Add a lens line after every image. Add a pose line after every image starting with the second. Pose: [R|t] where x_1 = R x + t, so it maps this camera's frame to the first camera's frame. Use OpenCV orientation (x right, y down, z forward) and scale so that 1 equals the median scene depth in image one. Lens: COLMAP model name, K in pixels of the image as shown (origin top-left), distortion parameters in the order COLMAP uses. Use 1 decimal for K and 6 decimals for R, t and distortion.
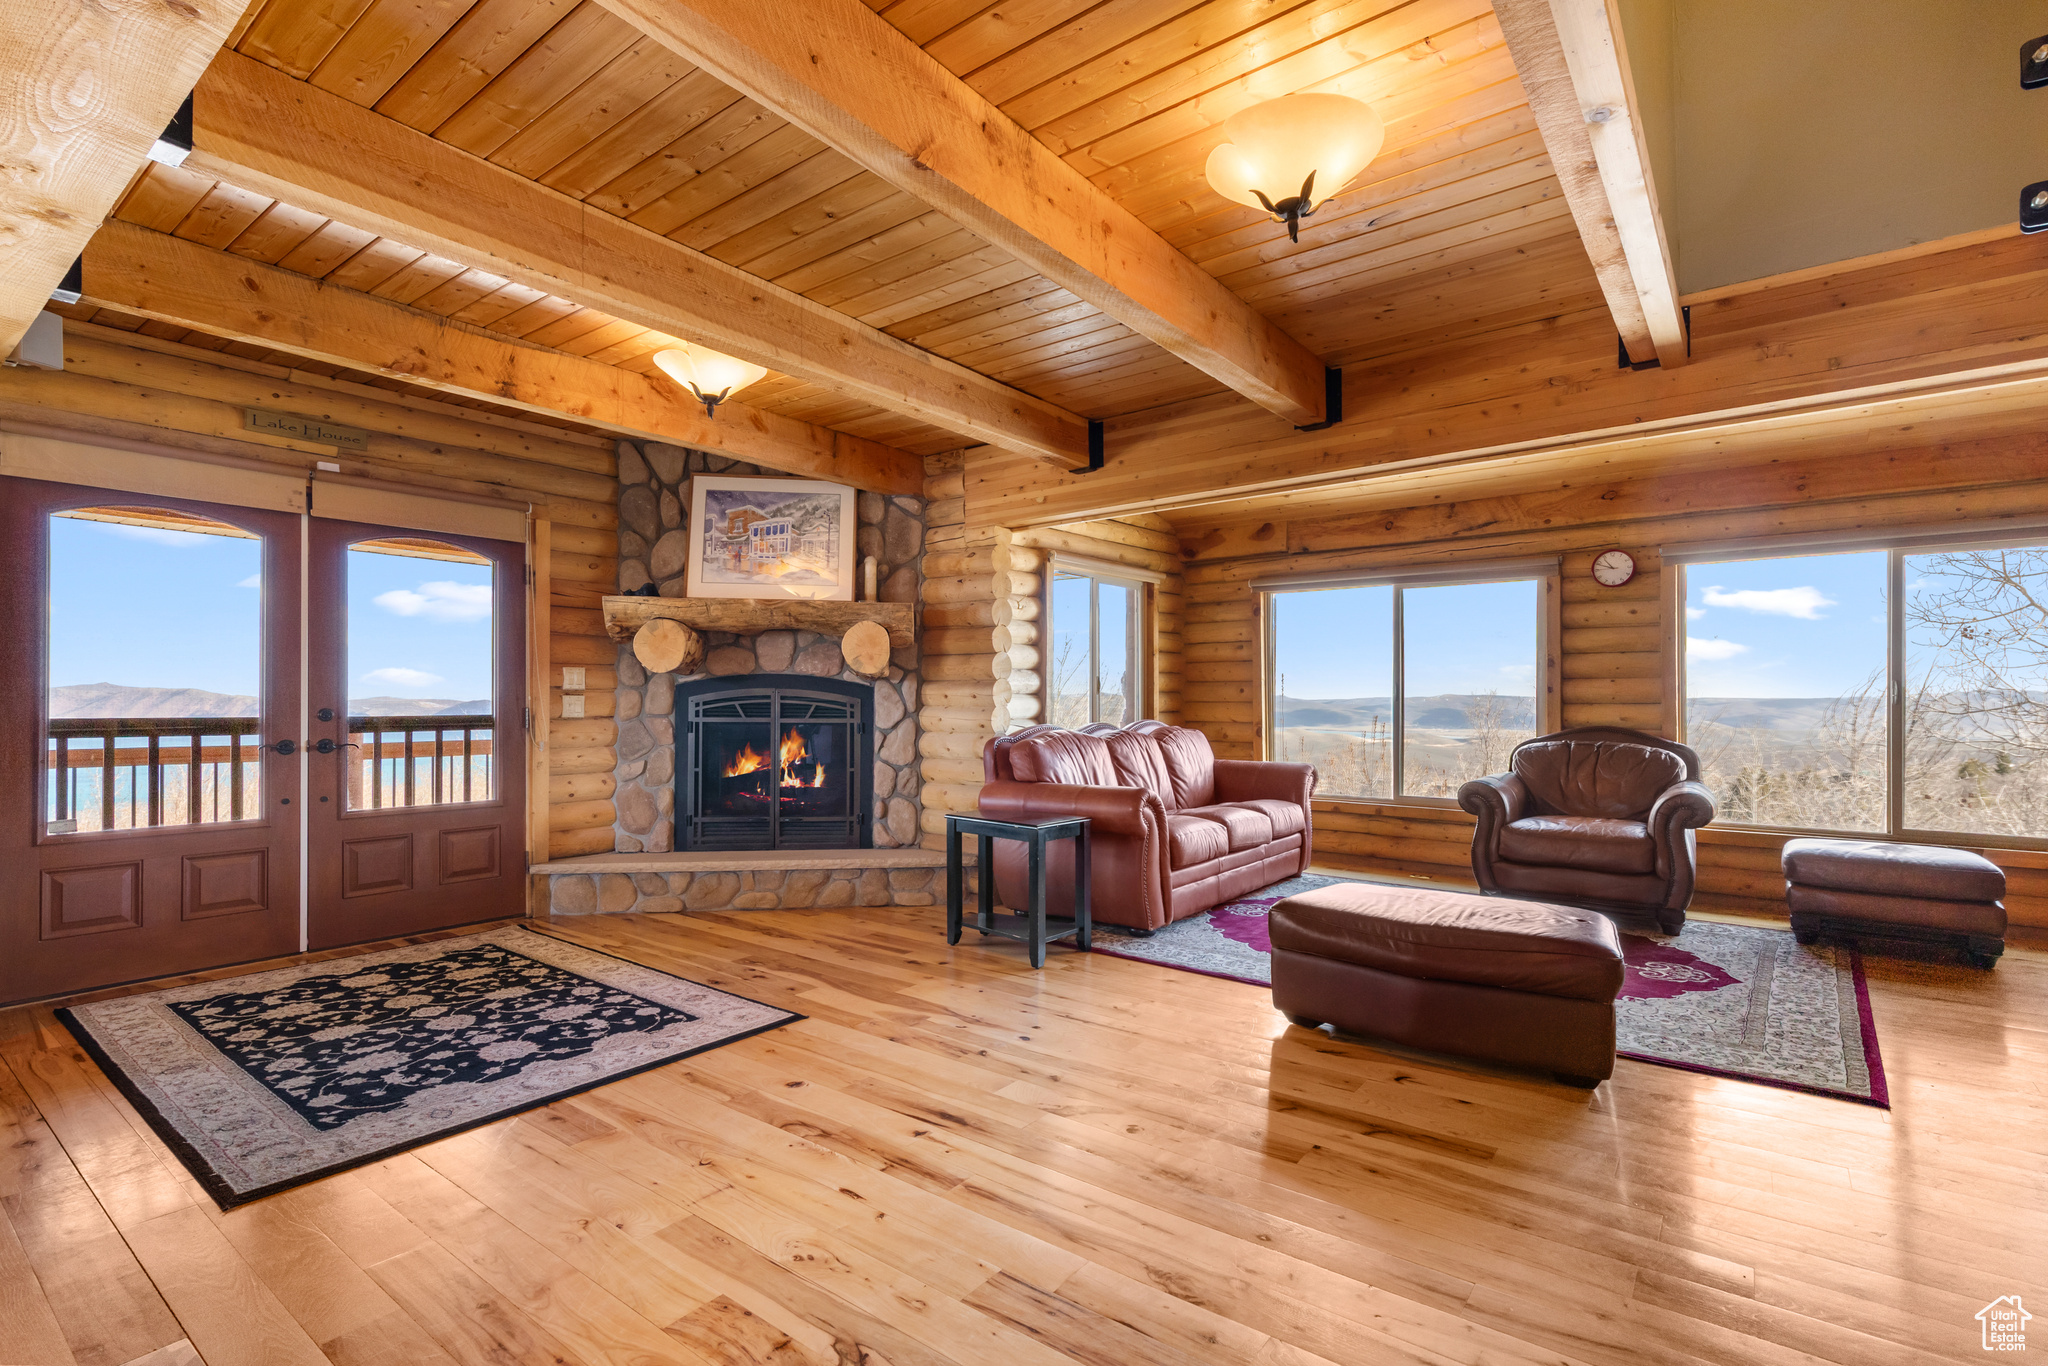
lens RADIAL K [[943.8, 0, 1028.8], [0, 943.8, 693.0], [0, 0, 1]] dist [0.006309, 0.000276]
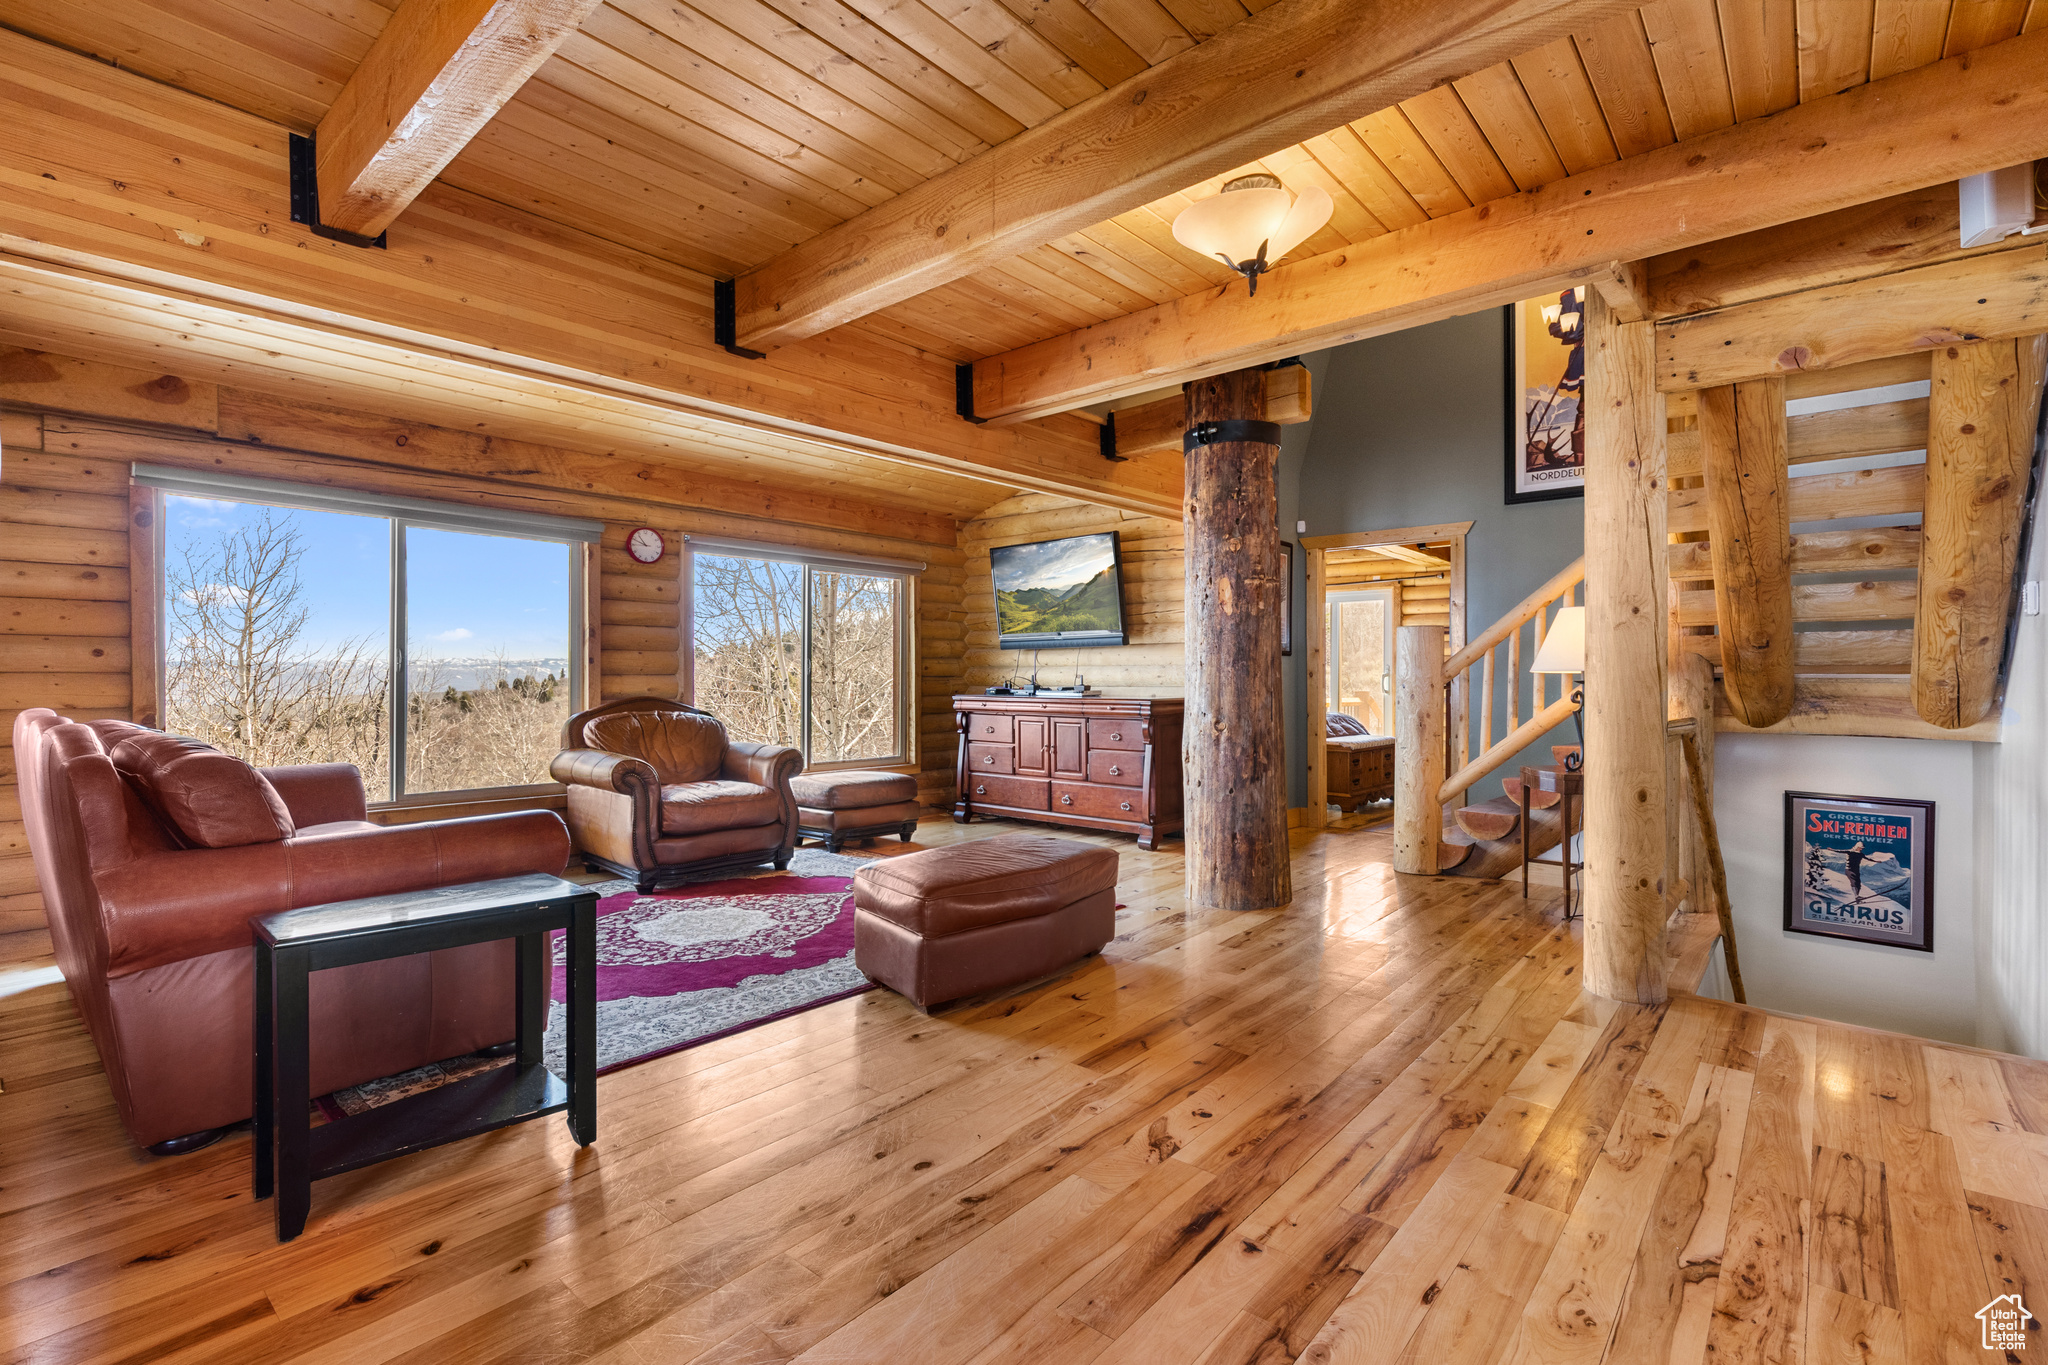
lens RADIAL K [[943.8, 0, 1026.8], [0, 943.8, 677.2], [0, 0, 1]] dist [0.006309, 0.000276]
pose [[0.054770, -0.006212, 0.998480, -0.403219], [-0.010872, 0.999918, 0.006817, 0.002315], [-0.998440, -0.011228, 0.054698, 0.523227]]
